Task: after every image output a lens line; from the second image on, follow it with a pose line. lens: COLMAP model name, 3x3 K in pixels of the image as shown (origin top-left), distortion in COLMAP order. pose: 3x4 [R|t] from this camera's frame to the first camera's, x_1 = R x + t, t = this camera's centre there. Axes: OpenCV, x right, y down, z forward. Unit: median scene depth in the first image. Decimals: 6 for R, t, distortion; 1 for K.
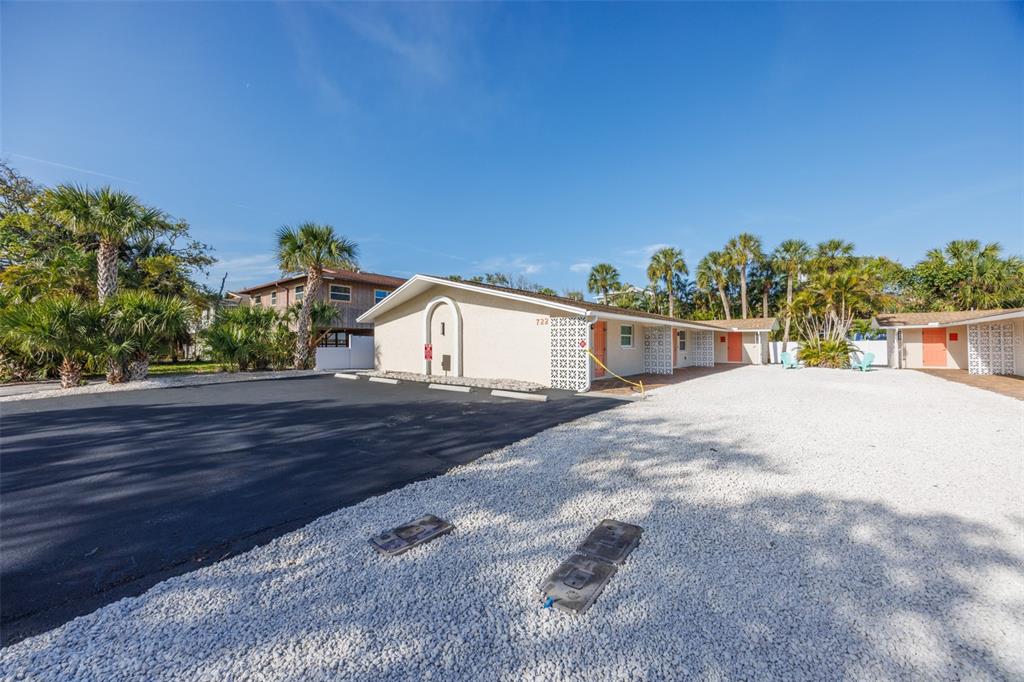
lens RADIAL K [[414.9, 0, 511.9], [0, 414.9, 345.2], [0, 0, 1]] dist [0.001408, 0.000301]
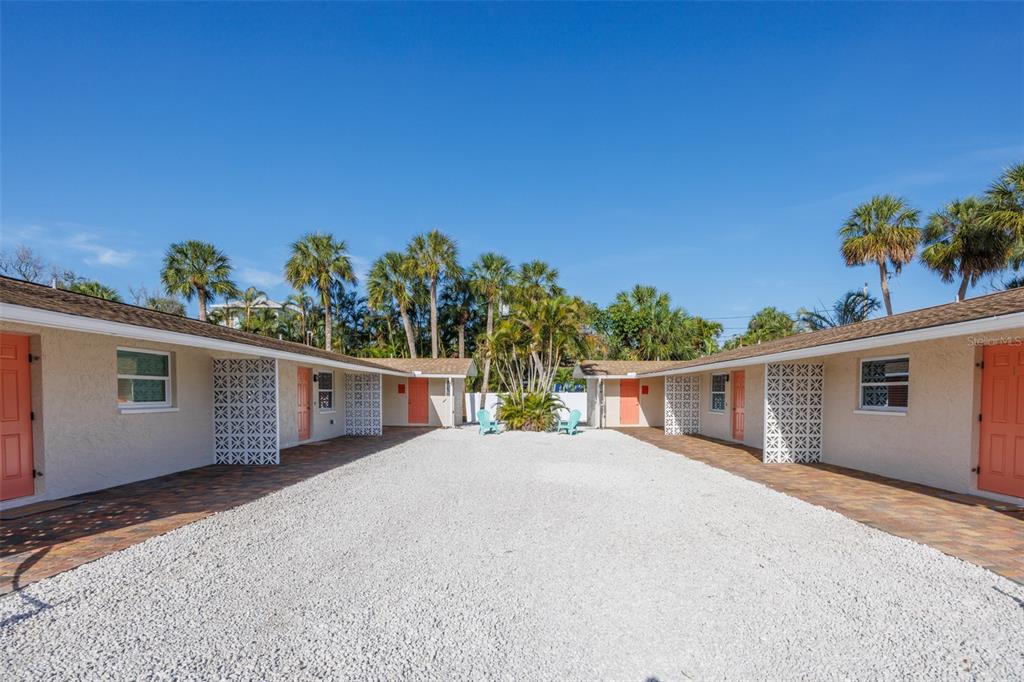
lens RADIAL K [[494.7, 0, 512.0], [0, 494.7, 341.0], [0, 0, 1]] dist [-0.000120, 0.000070]
pose [[0.804180, 0.070542, 0.590186, 0.192752], [-0.009180, 0.994288, -0.106334, -0.007932], [-0.594316, 0.080094, 0.800234, 0.288601]]
